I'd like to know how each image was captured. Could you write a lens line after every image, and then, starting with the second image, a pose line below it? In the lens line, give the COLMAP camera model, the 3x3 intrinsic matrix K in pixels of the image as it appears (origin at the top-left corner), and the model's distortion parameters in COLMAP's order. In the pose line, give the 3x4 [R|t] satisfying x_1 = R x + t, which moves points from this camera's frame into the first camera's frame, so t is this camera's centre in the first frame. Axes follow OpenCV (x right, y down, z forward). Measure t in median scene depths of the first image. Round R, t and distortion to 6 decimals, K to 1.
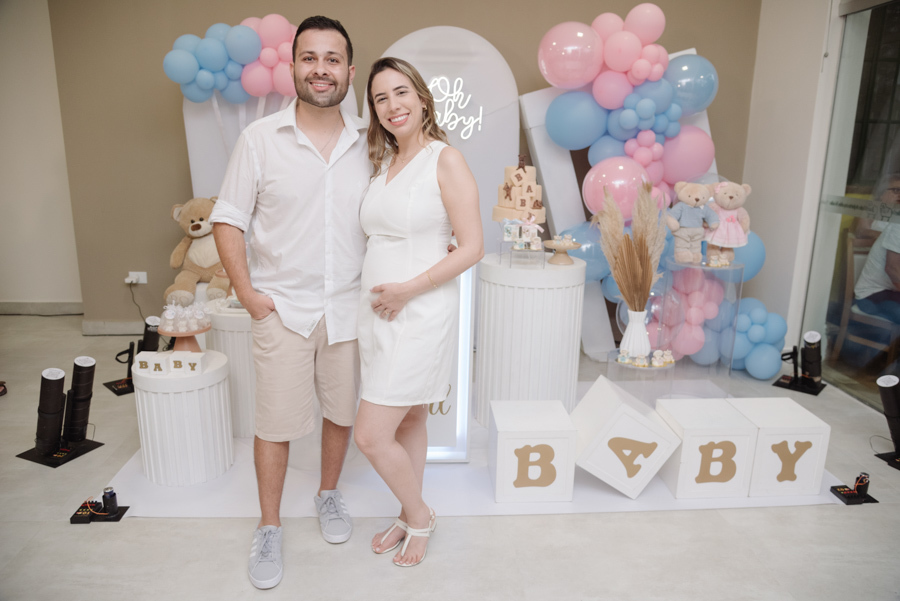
lens RADIAL K [[654.1, 0, 458.3], [0, 654.1, 300.1], [0, 0, 1]] dist [-0.063308, 0.008808]
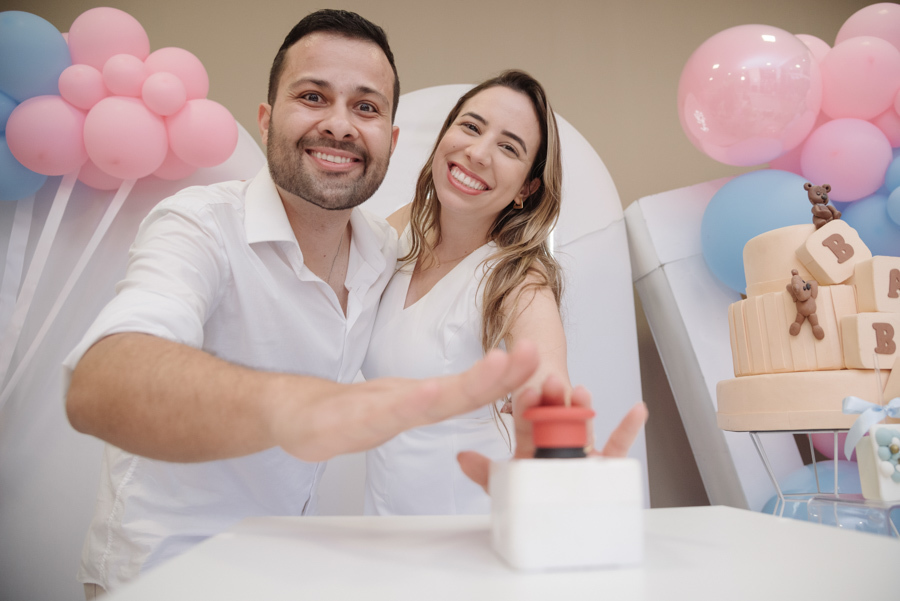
lens RADIAL K [[637.8, 0, 473.9], [0, 637.8, 284.0], [0, 0, 1]] dist [-0.108978, 0.048683]
pose [[0.997929, -0.012358, 0.063119, -0.054109], [0.039560, 0.891717, -0.450861, -0.056932], [-0.050713, 0.452425, 0.890359, 0.641666]]
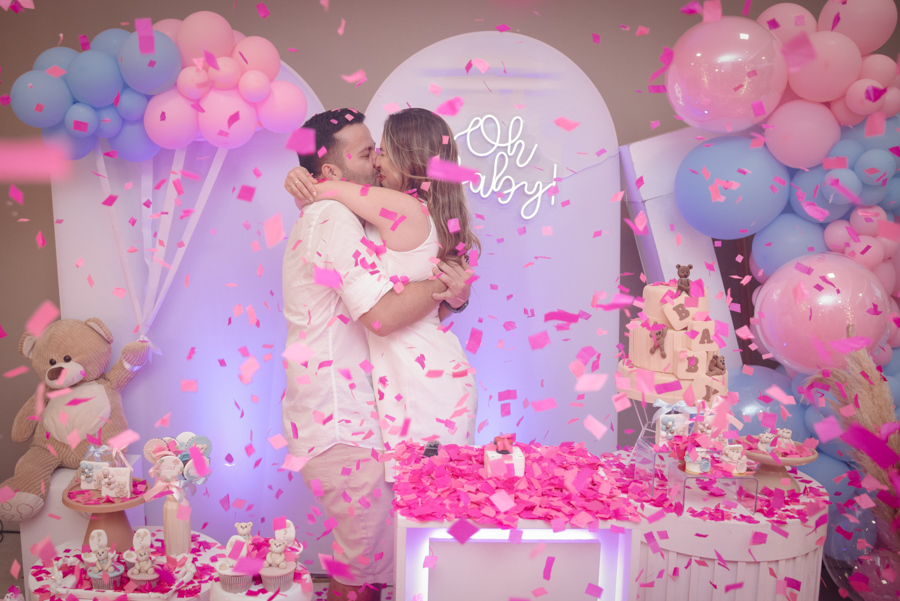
lens RADIAL K [[805.8, 0, 379.6], [0, 805.8, 247.2], [0, 0, 1]] dist [-0.095730, 0.006540]
pose [[0.996747, -0.000044, -0.080595, -0.066529], [-0.013970, 0.984766, -0.173321, -0.104797], [0.079375, 0.173884, 0.981562, 0.320176]]
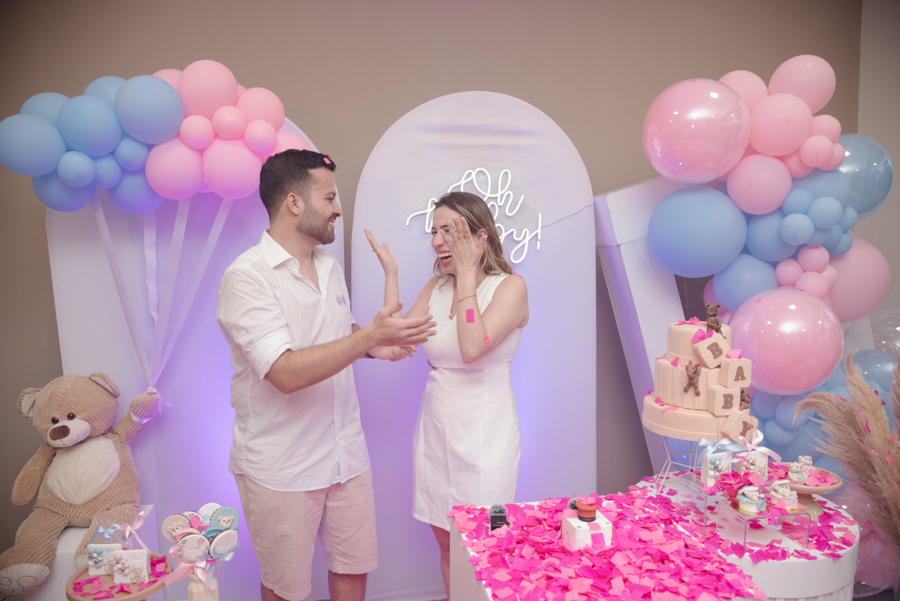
lens RADIAL K [[615.1, 0, 450.0], [0, 615.1, 300.5], [0, 0, 1]] dist [-0.104485, 0.044762]
pose [[0.994152, -0.028127, 0.104263, -0.124100], [0.043514, 0.987973, -0.148375, -0.133865], [-0.098836, 0.152044, 0.983420, 0.454649]]
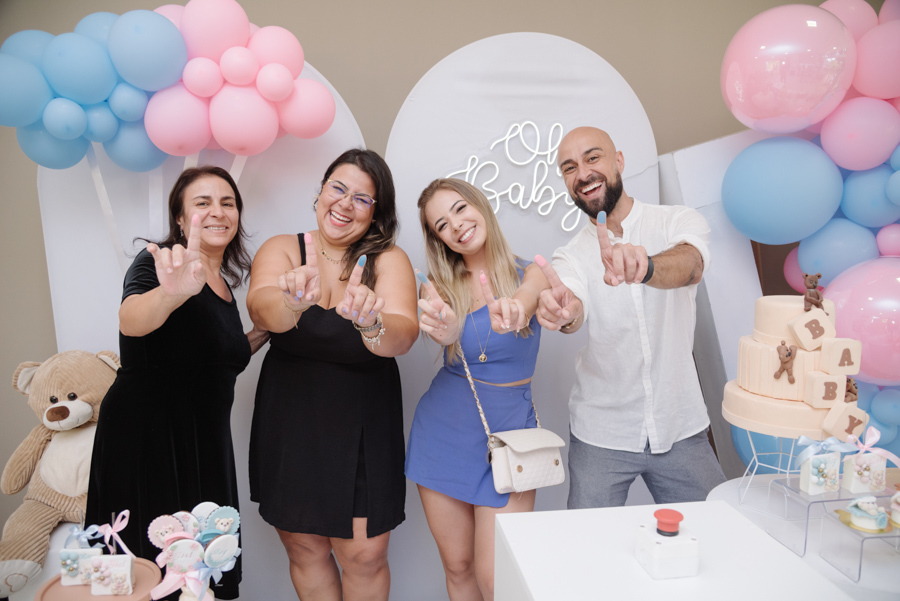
lens RADIAL K [[654.1, 0, 458.3], [0, 654.1, 300.1], [0, 0, 1]] dist [-0.063308, 0.008808]
pose [[0.998407, -0.023794, 0.051164, -0.119460], [0.030016, 0.991766, -0.124497, -0.131003], [-0.047781, 0.125834, 0.990900, 0.494716]]
